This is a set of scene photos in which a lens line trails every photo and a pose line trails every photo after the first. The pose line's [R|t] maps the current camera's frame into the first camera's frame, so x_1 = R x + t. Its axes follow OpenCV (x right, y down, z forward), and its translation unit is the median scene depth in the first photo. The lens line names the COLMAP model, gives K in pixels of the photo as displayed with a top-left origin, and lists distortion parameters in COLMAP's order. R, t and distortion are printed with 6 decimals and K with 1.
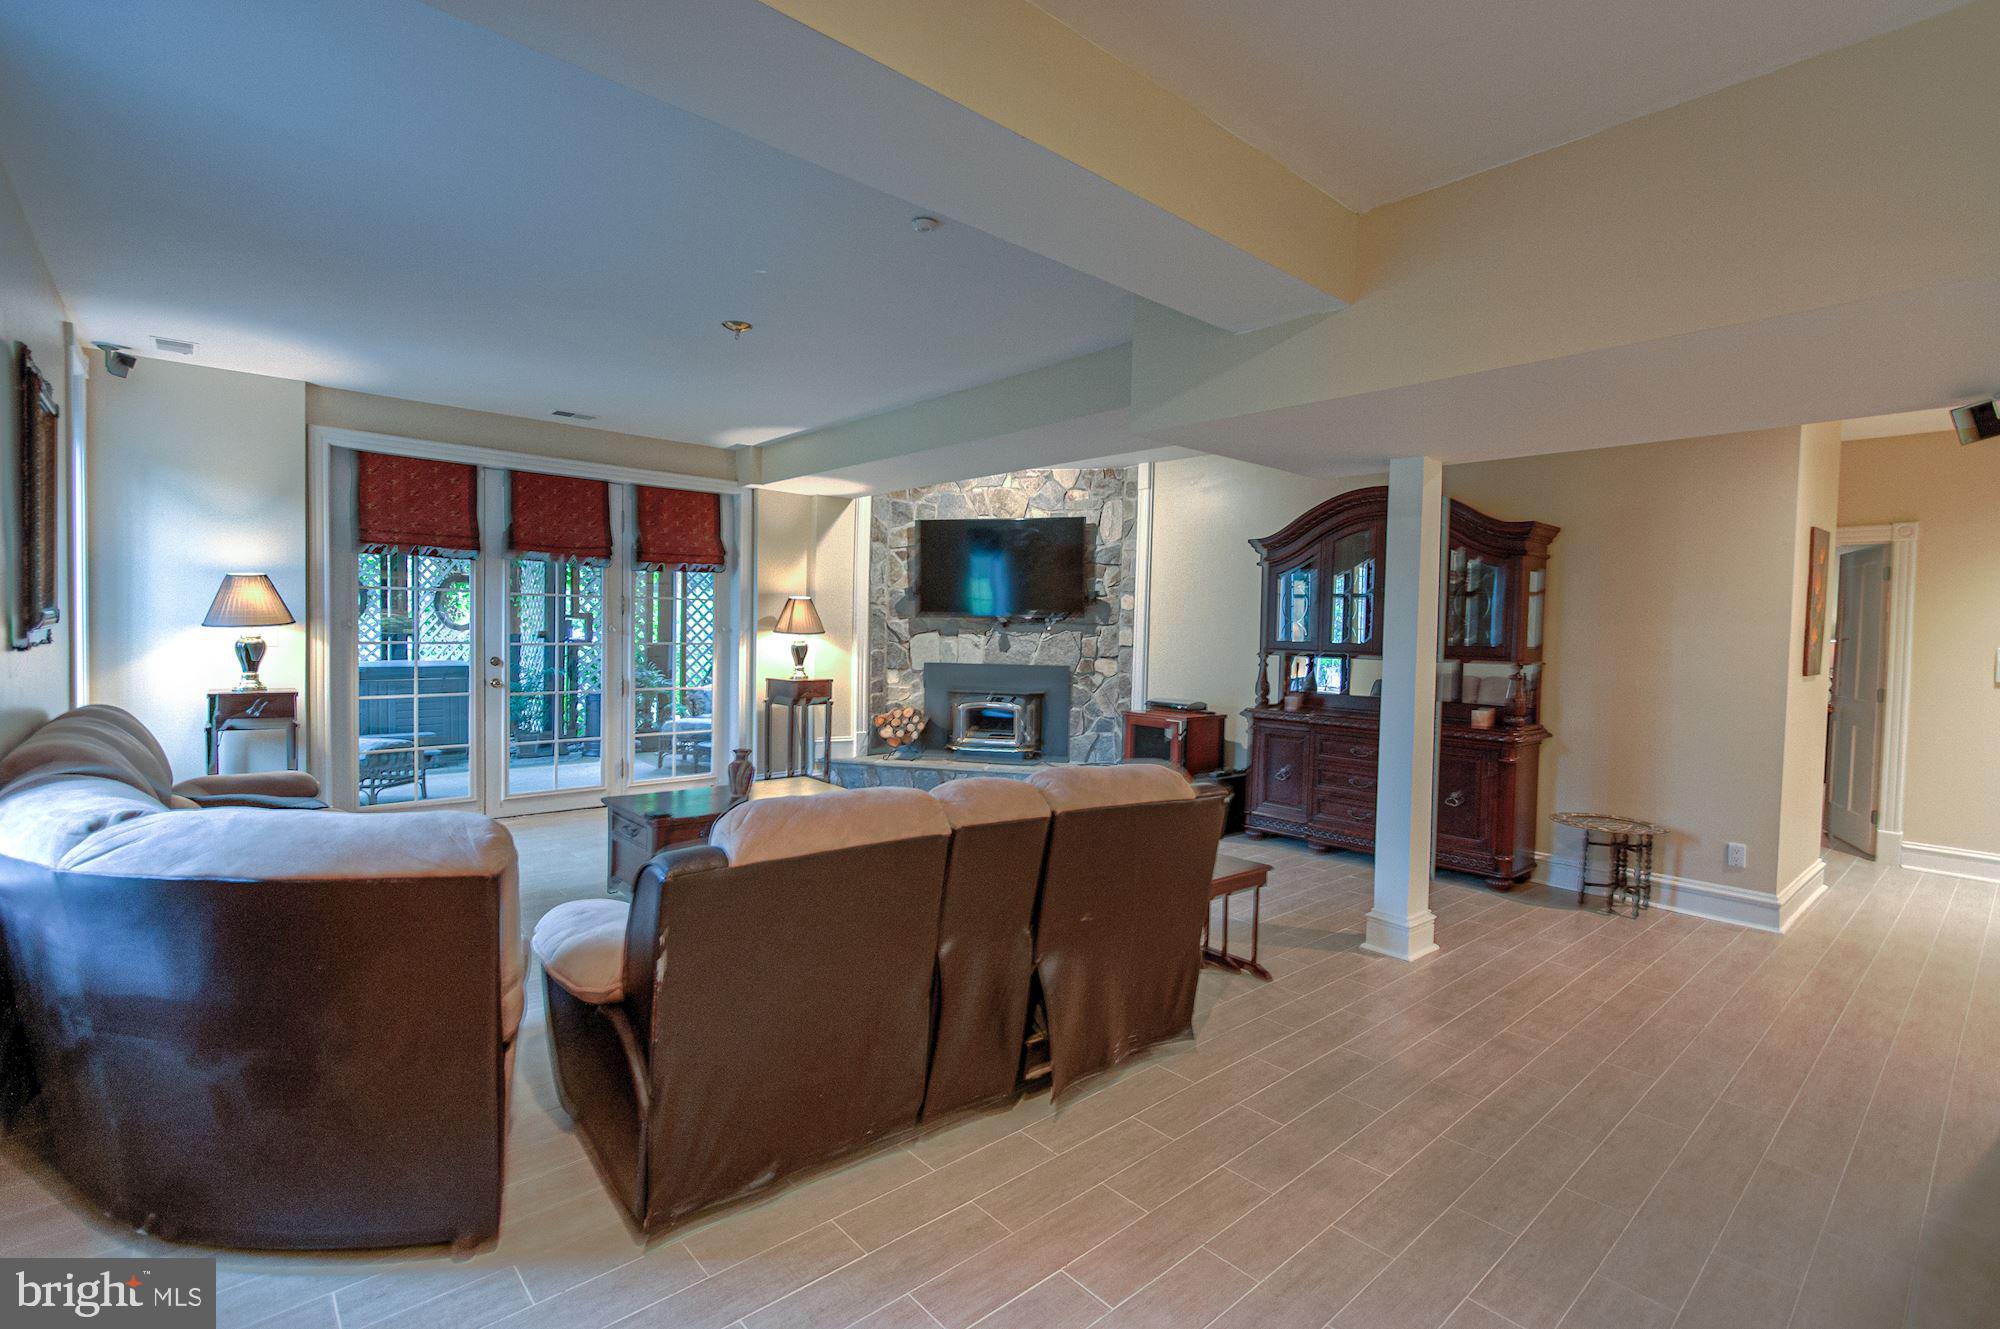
lens RADIAL K [[909.9, 0, 993.1], [0, 909.9, 662.6], [0, 0, 1]] dist [0.004768, 0.000027]
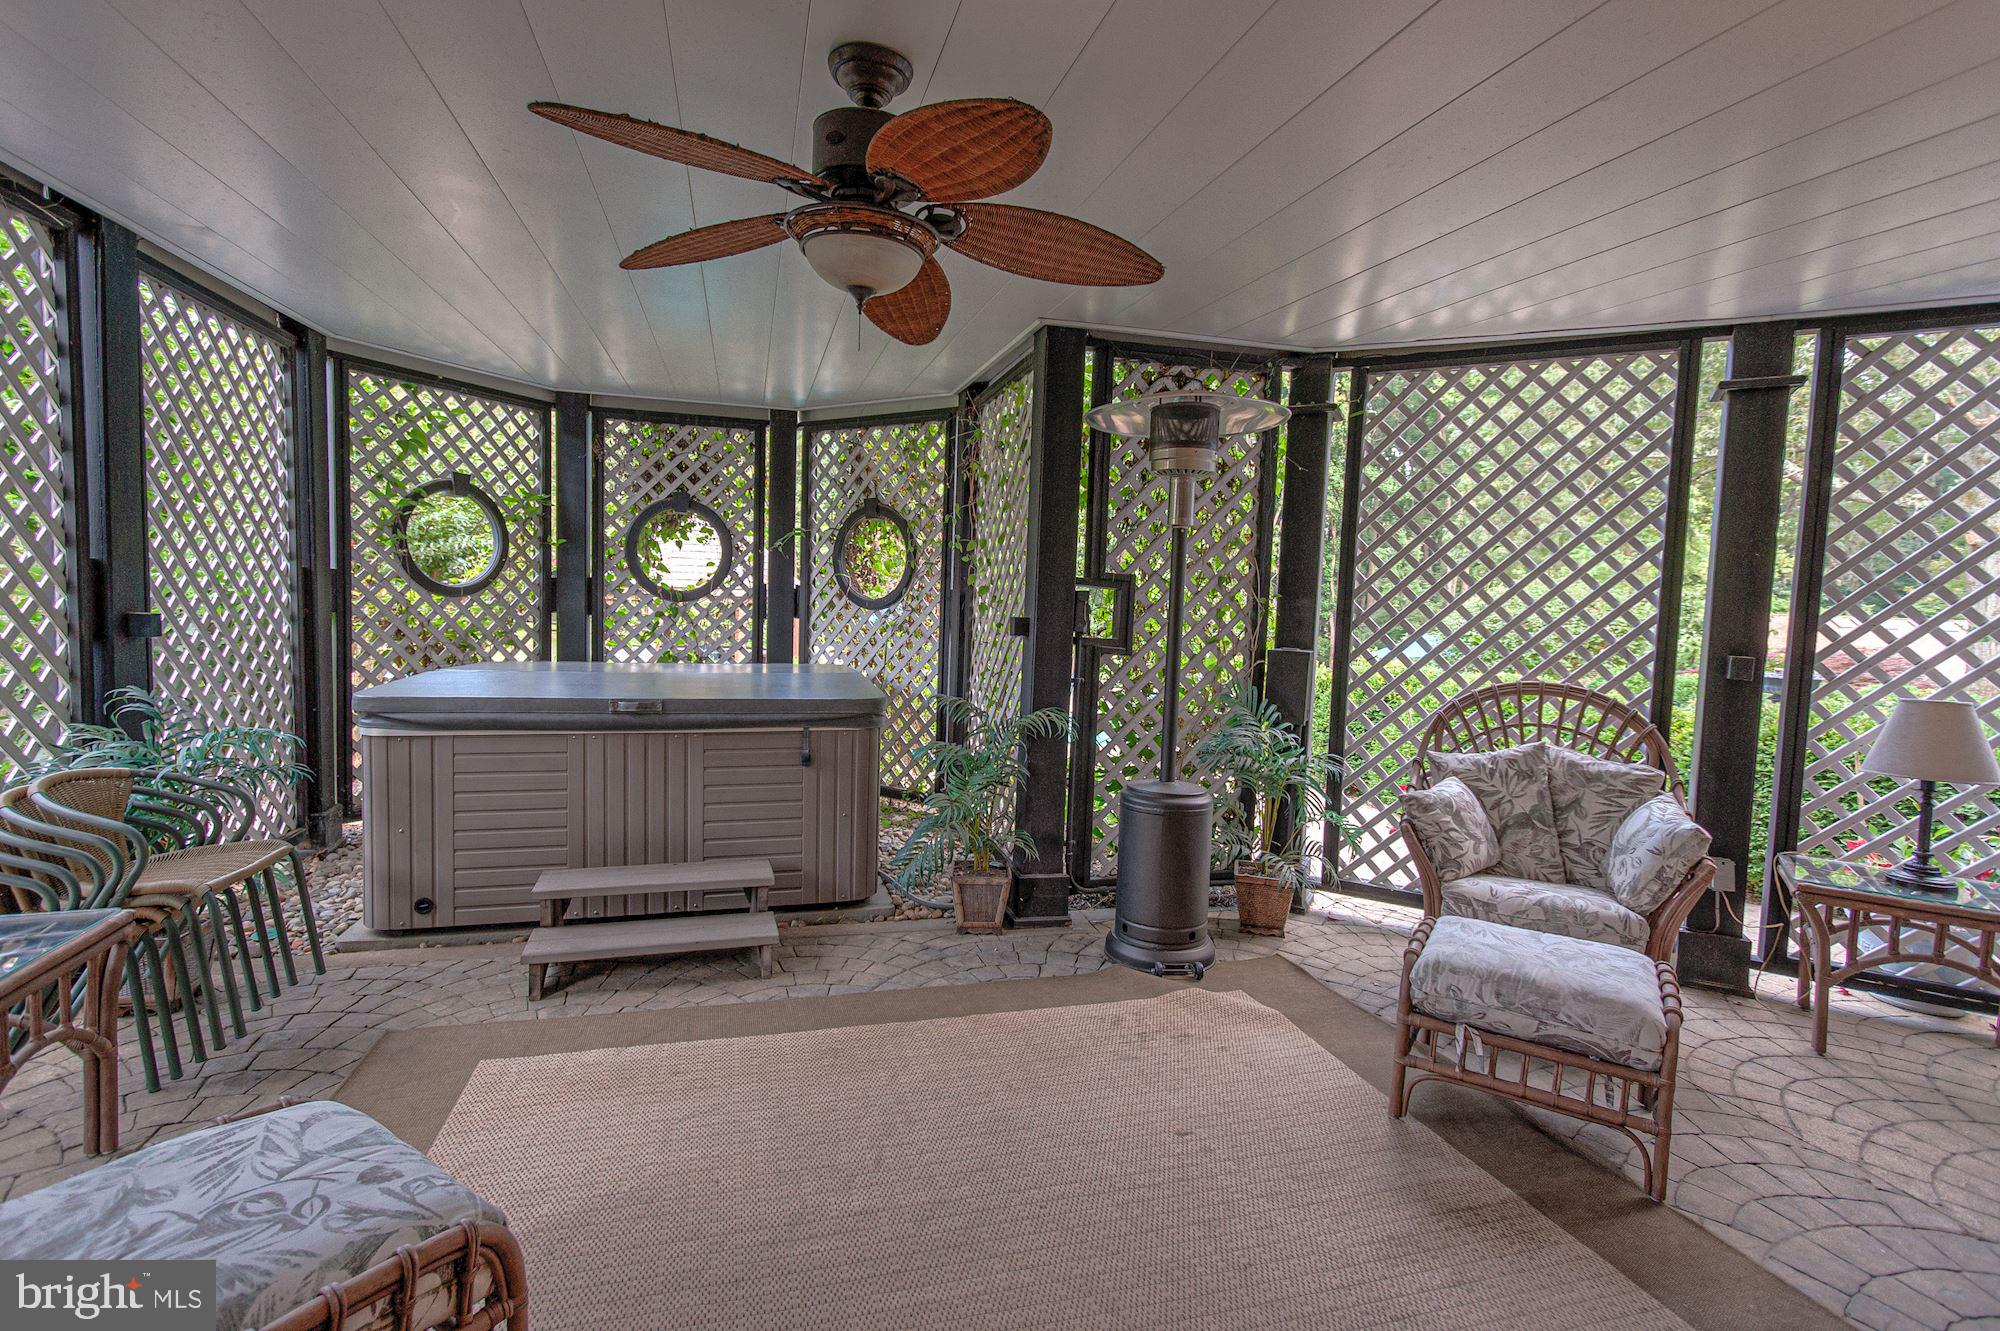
lens RADIAL K [[909.9, 0, 1001.5], [0, 909.9, 659.7], [0, 0, 1]] dist [0.004768, 0.000027]
pose [[0.903977, 0.043440, -0.425369, -0.289520], [-0.035571, 0.999018, 0.026427, -0.022857], [0.426099, -0.008759, 0.904634, 0.552267]]
